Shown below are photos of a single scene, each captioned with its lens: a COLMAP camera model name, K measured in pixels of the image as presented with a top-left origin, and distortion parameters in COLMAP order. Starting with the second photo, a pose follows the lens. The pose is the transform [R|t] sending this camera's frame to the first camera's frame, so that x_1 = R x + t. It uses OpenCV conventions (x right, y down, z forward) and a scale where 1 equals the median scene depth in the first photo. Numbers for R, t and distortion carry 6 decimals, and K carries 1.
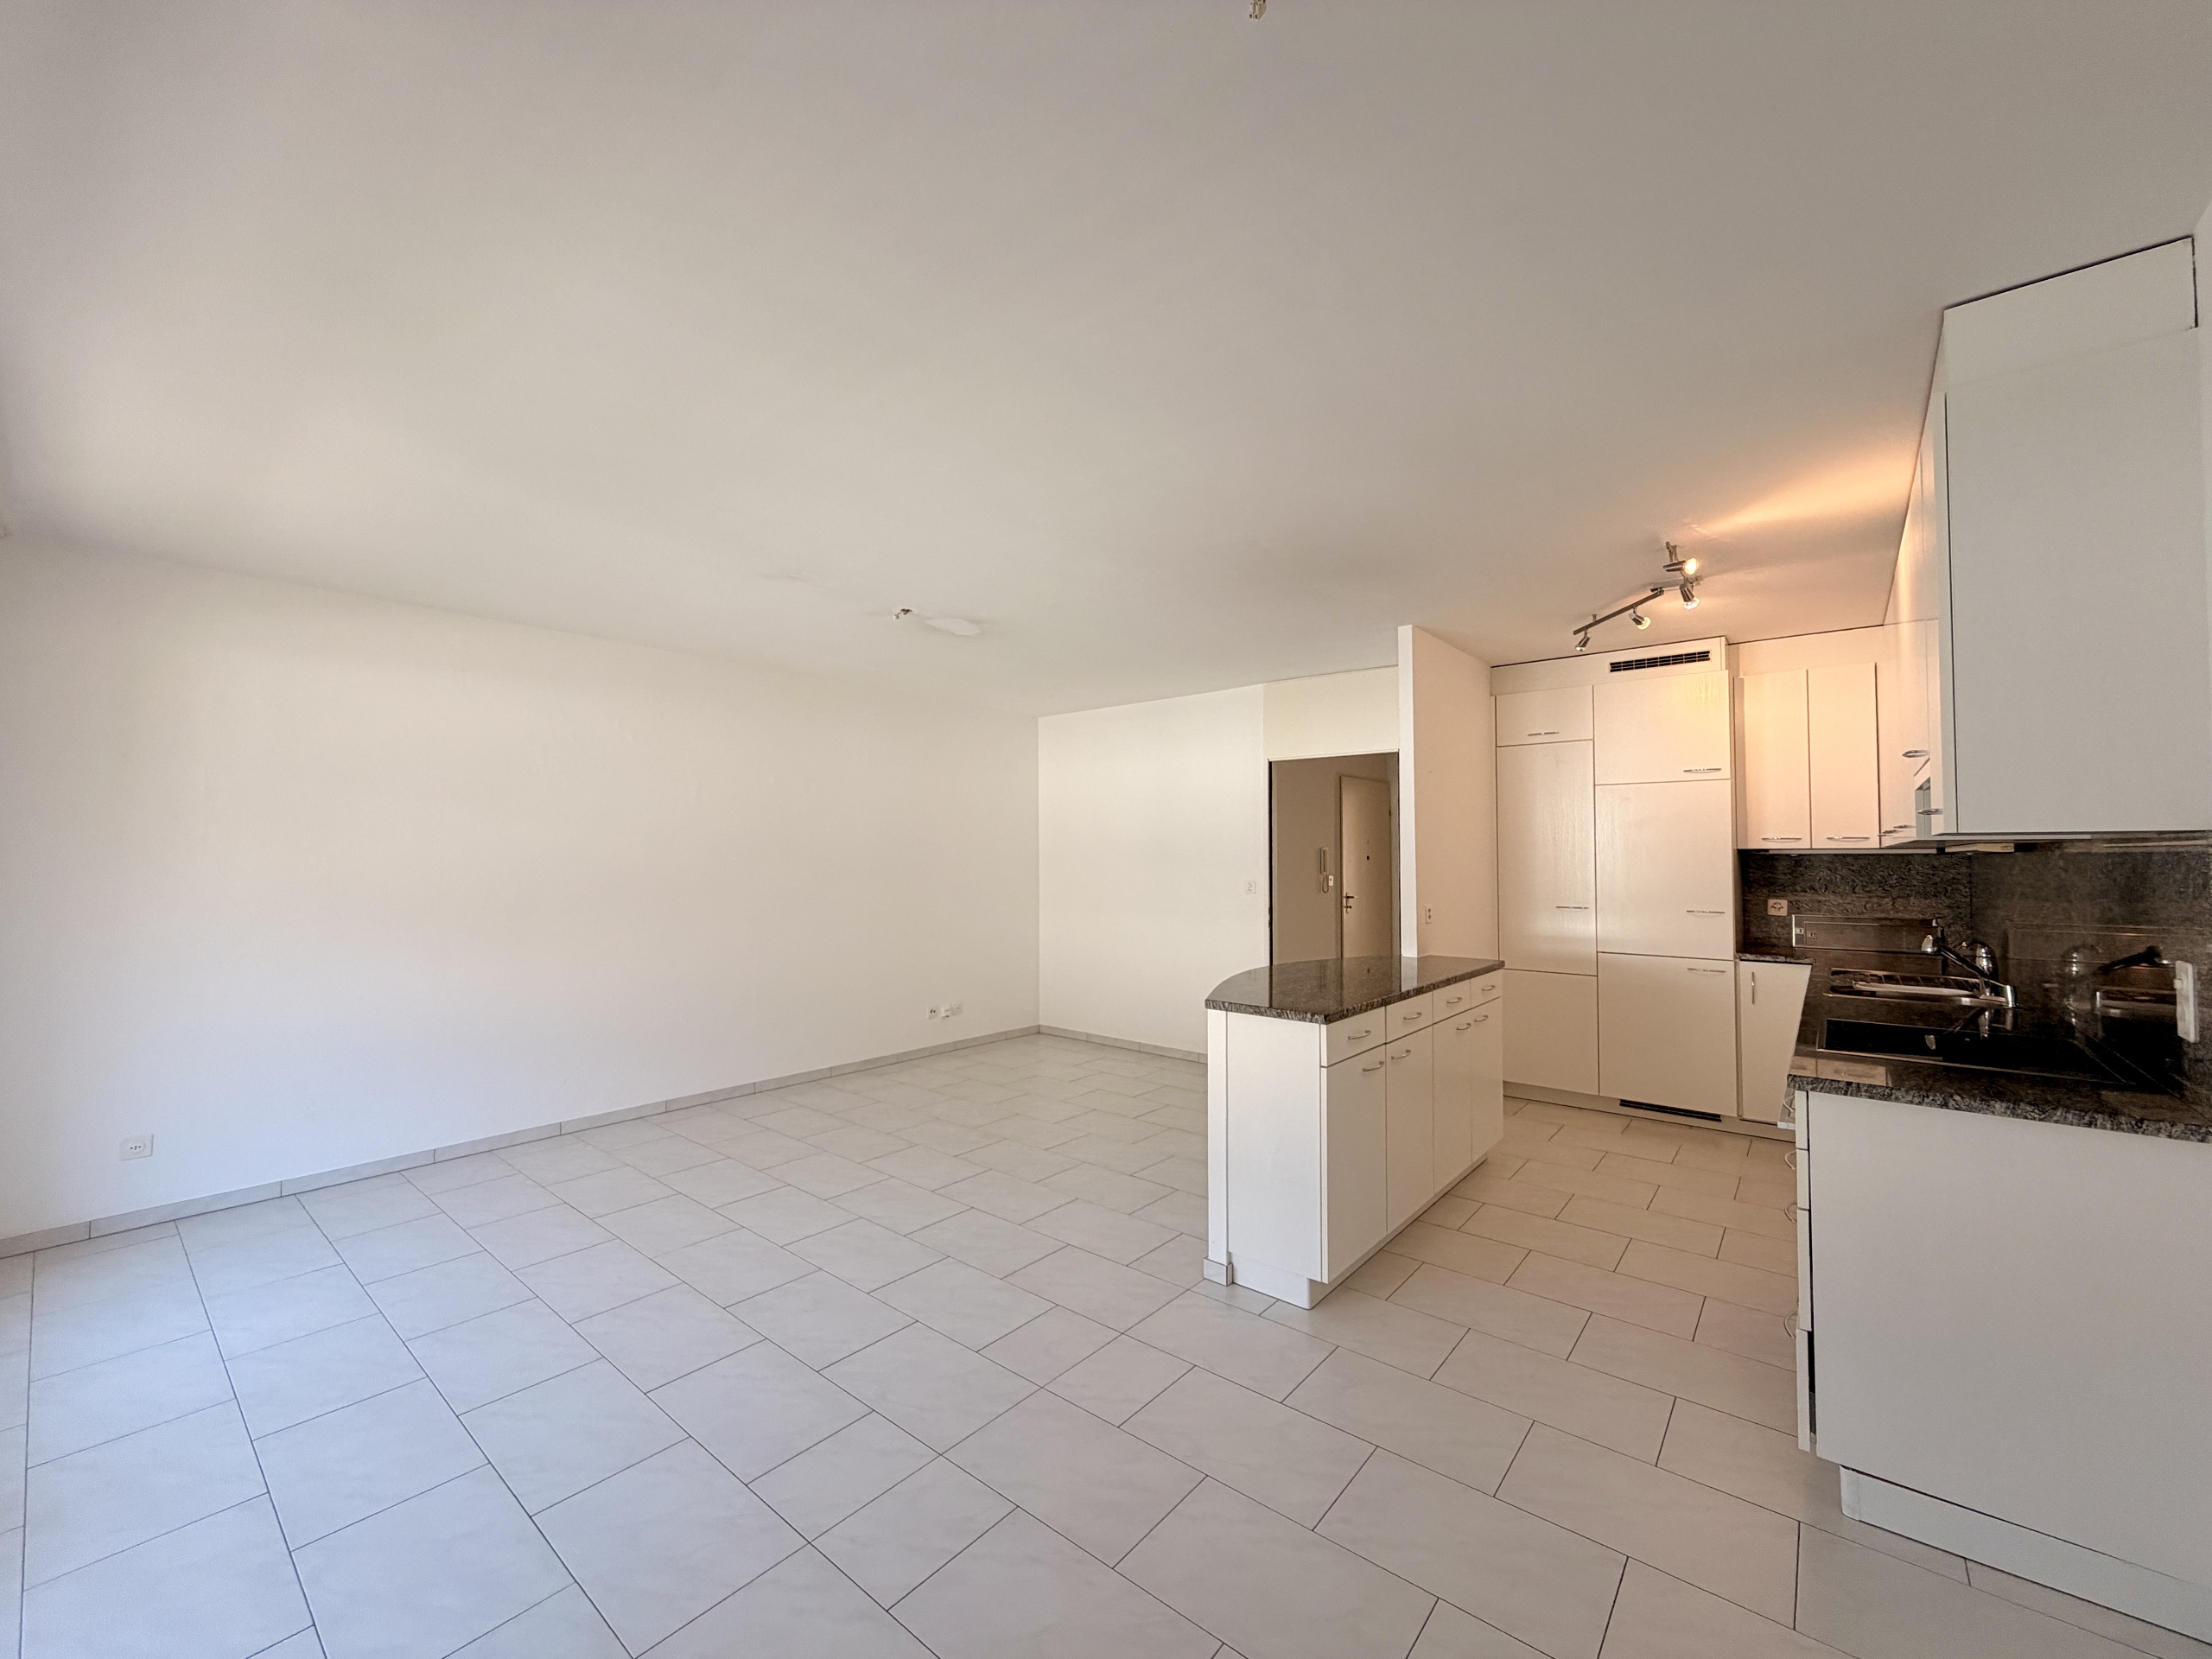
lens RADIAL K [[876.9, 0, 1096.0], [0, 876.9, 834.8], [0, 0, 1]] dist [0.000762, -0.000356]
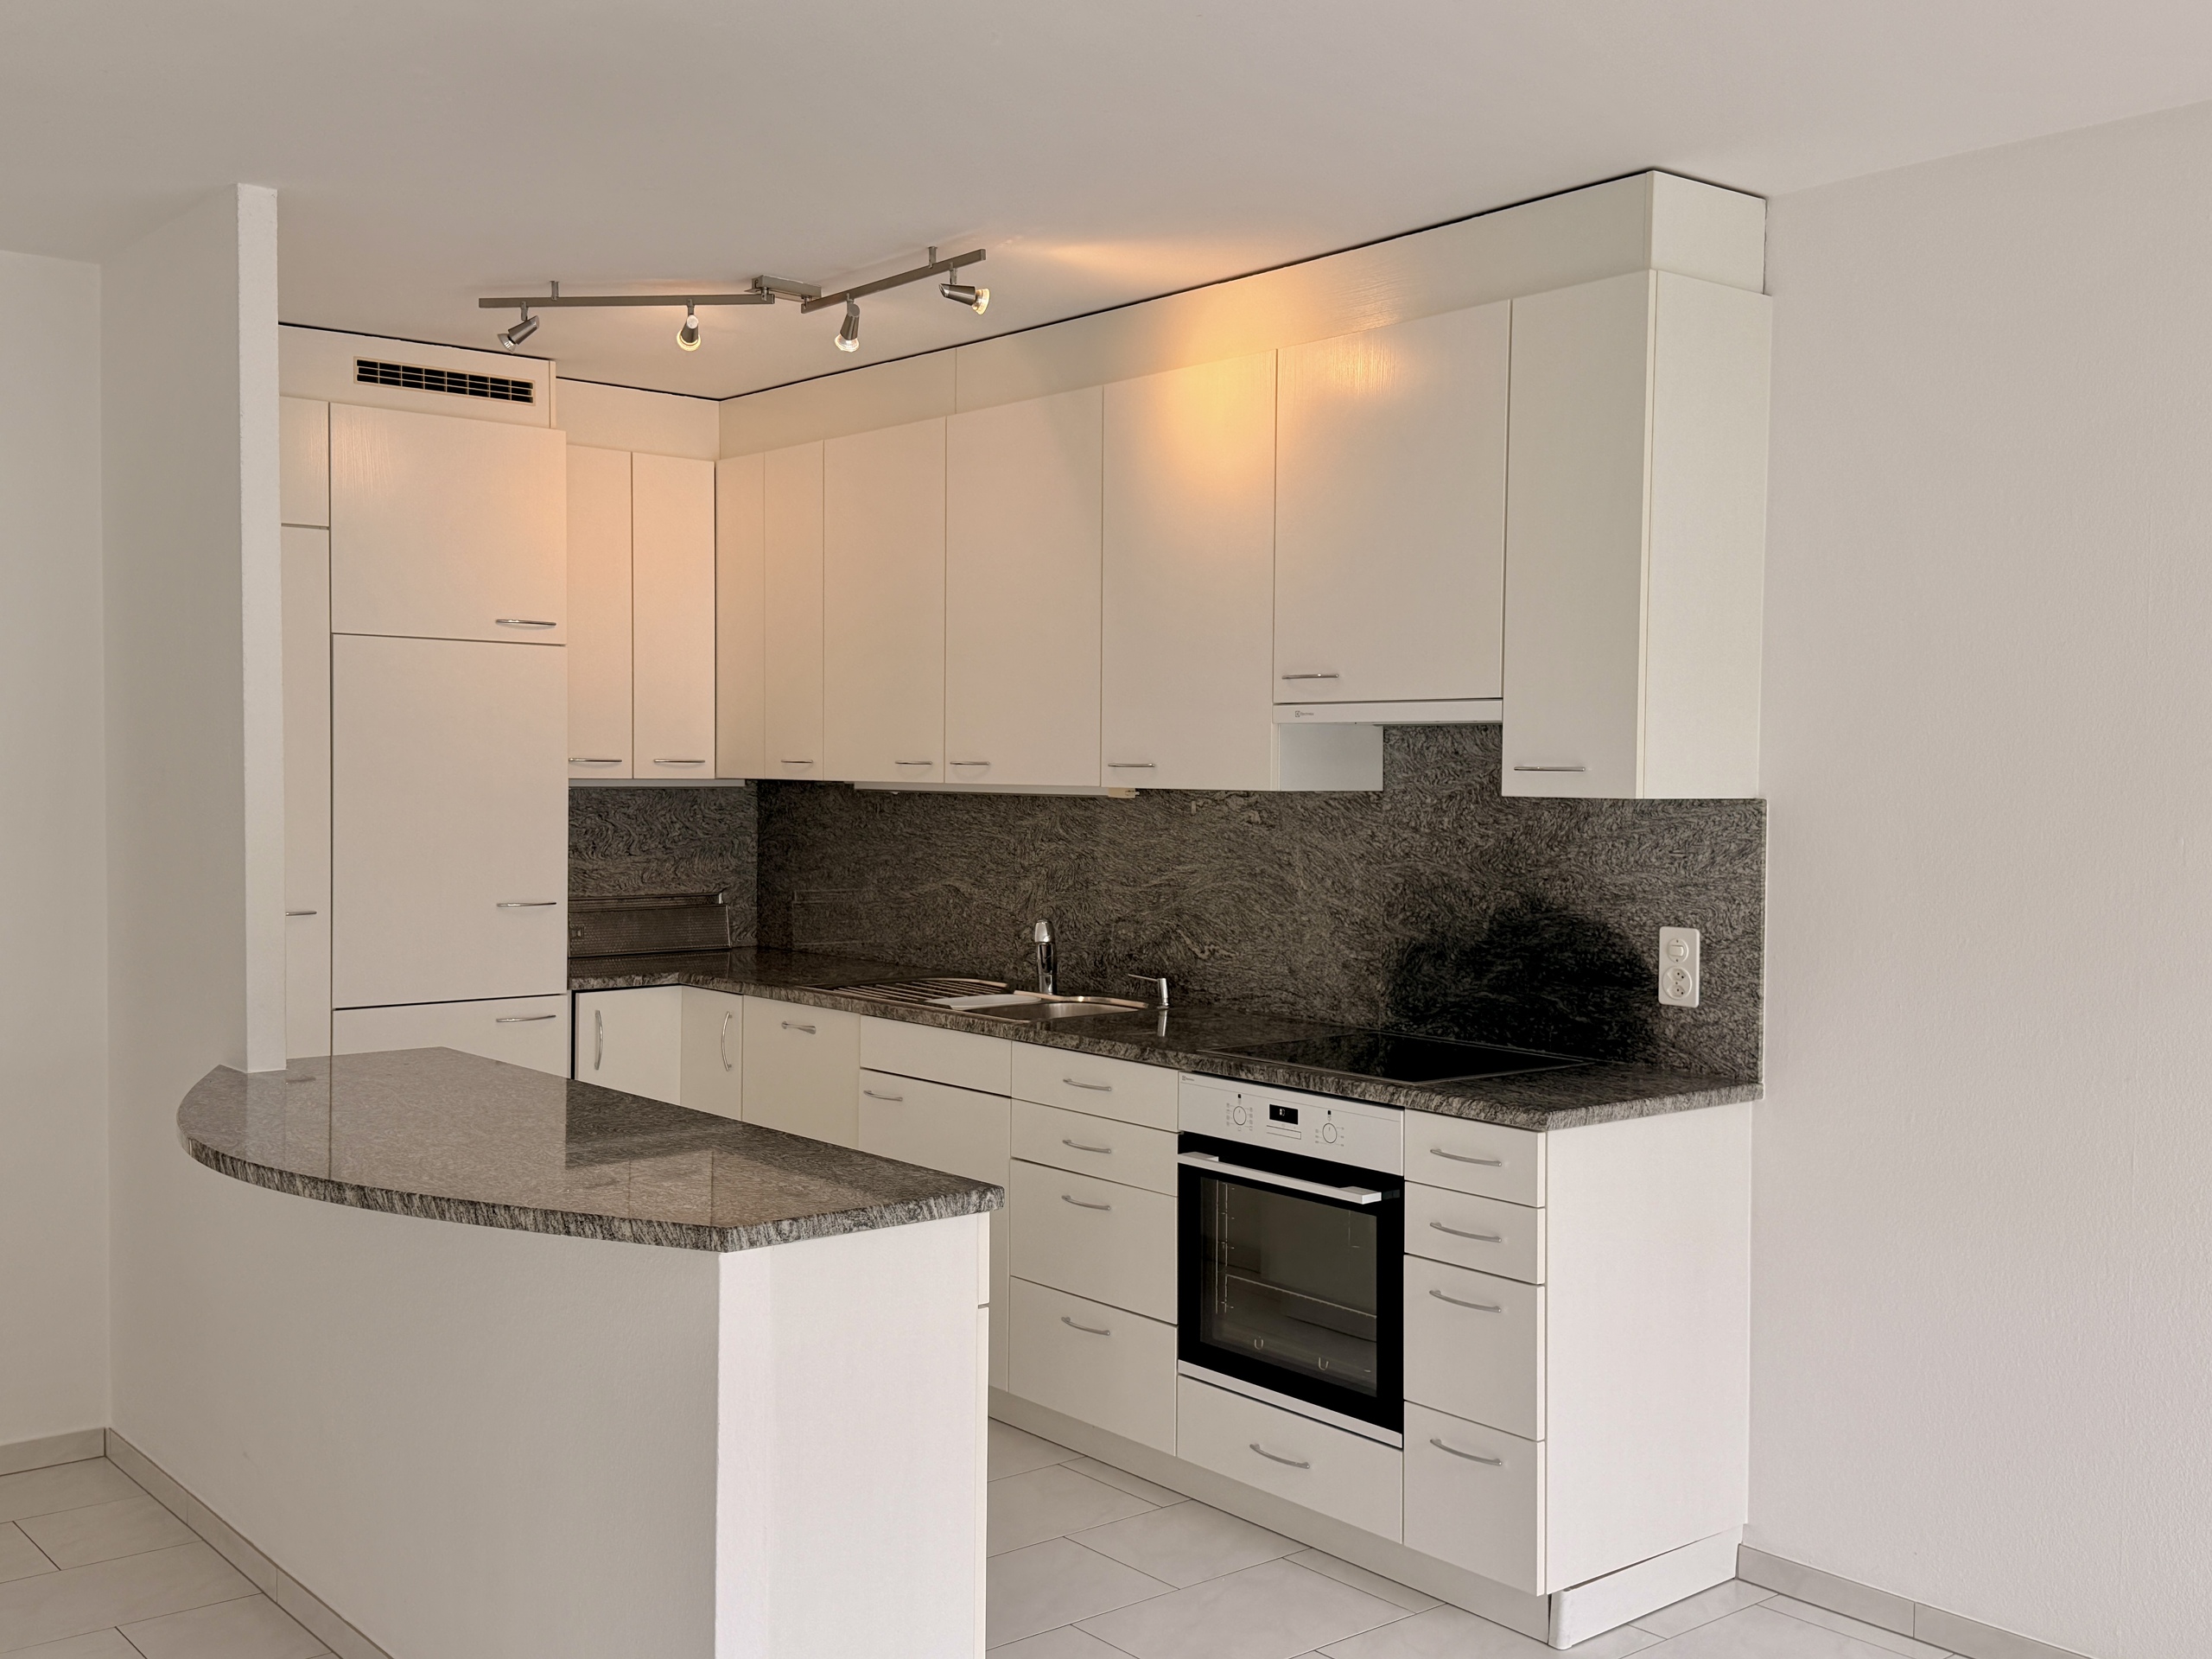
lens RADIAL K [[2156.2, 0, 1112.3], [0, 2156.2, 829.8], [0, 0, 1]] dist [0.086342, 0.000000]
pose [[0.180126, -0.028175, 0.983240, -0.486517], [-0.036289, 0.998719, 0.035267, -0.011308], [-0.982974, -0.042033, 0.178873, 0.452530]]
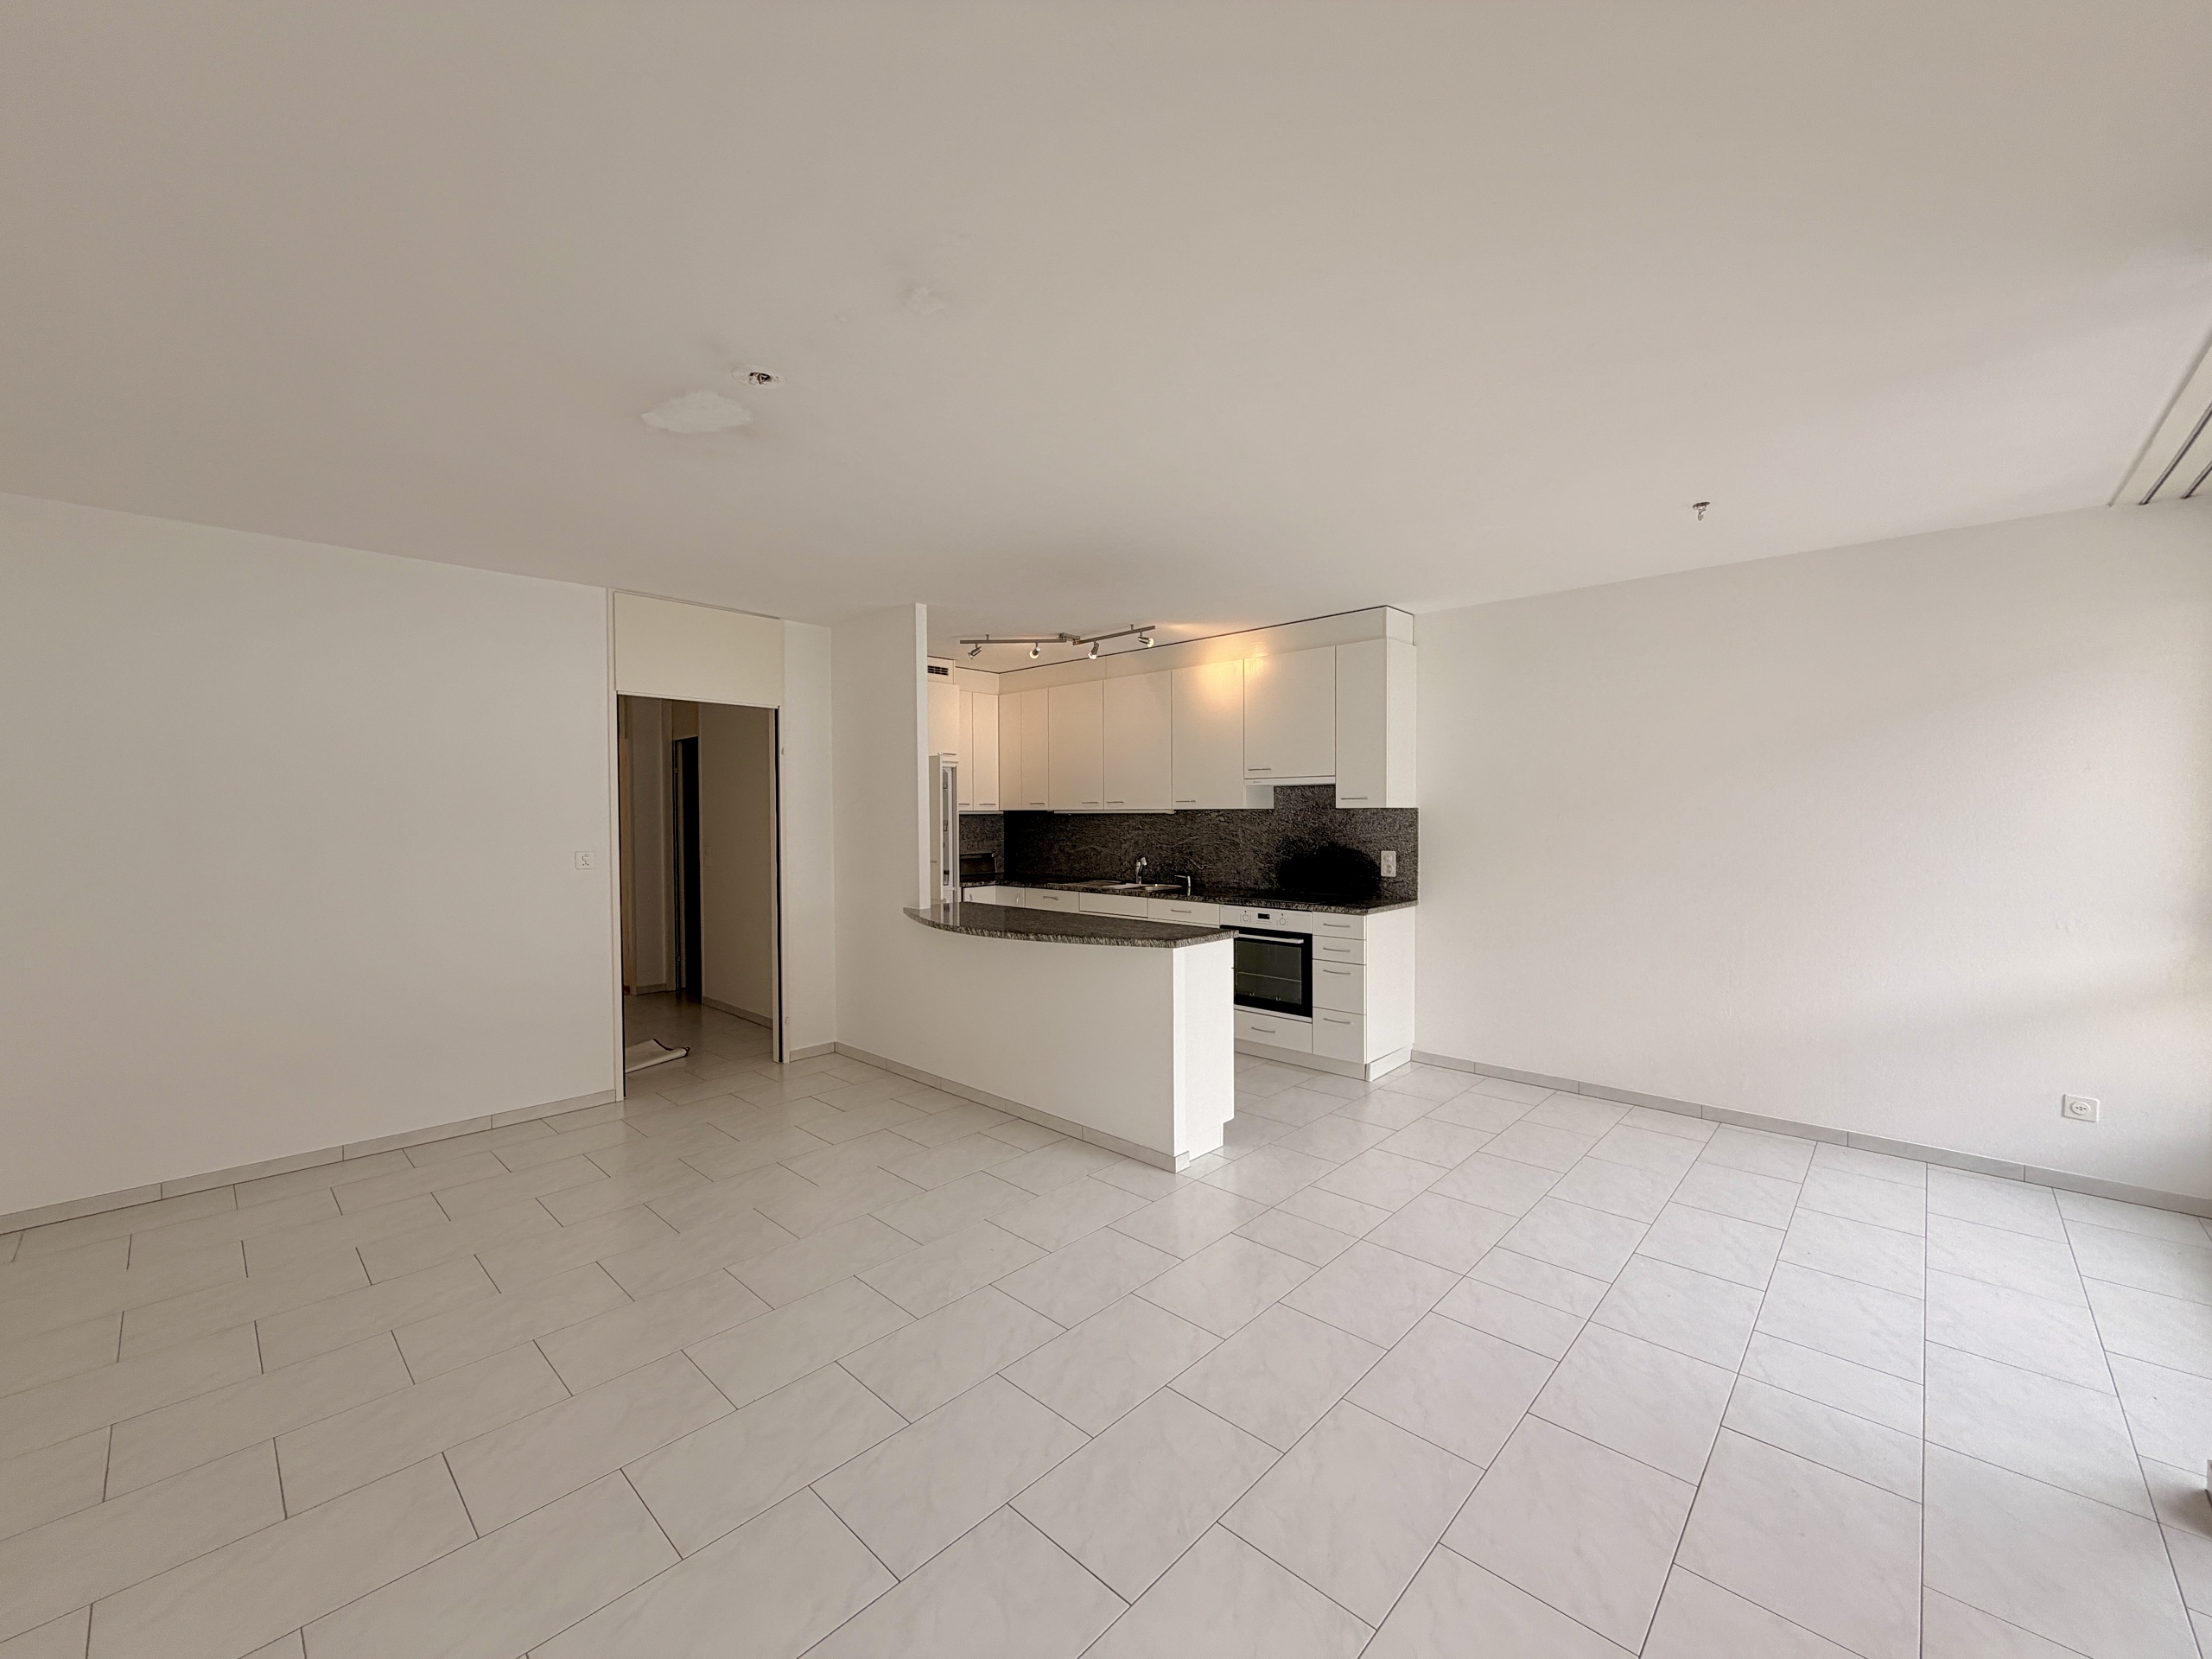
lens RADIAL K [[876.9, 0, 1095.4], [0, 876.9, 831.7], [0, 0, 1]] dist [0.000762, -0.000356]
pose [[0.069521, -0.021914, 0.997340, -0.696778], [-0.022168, 0.999478, 0.023506, 0.011439], [-0.997334, -0.023743, 0.068999, 0.682890]]
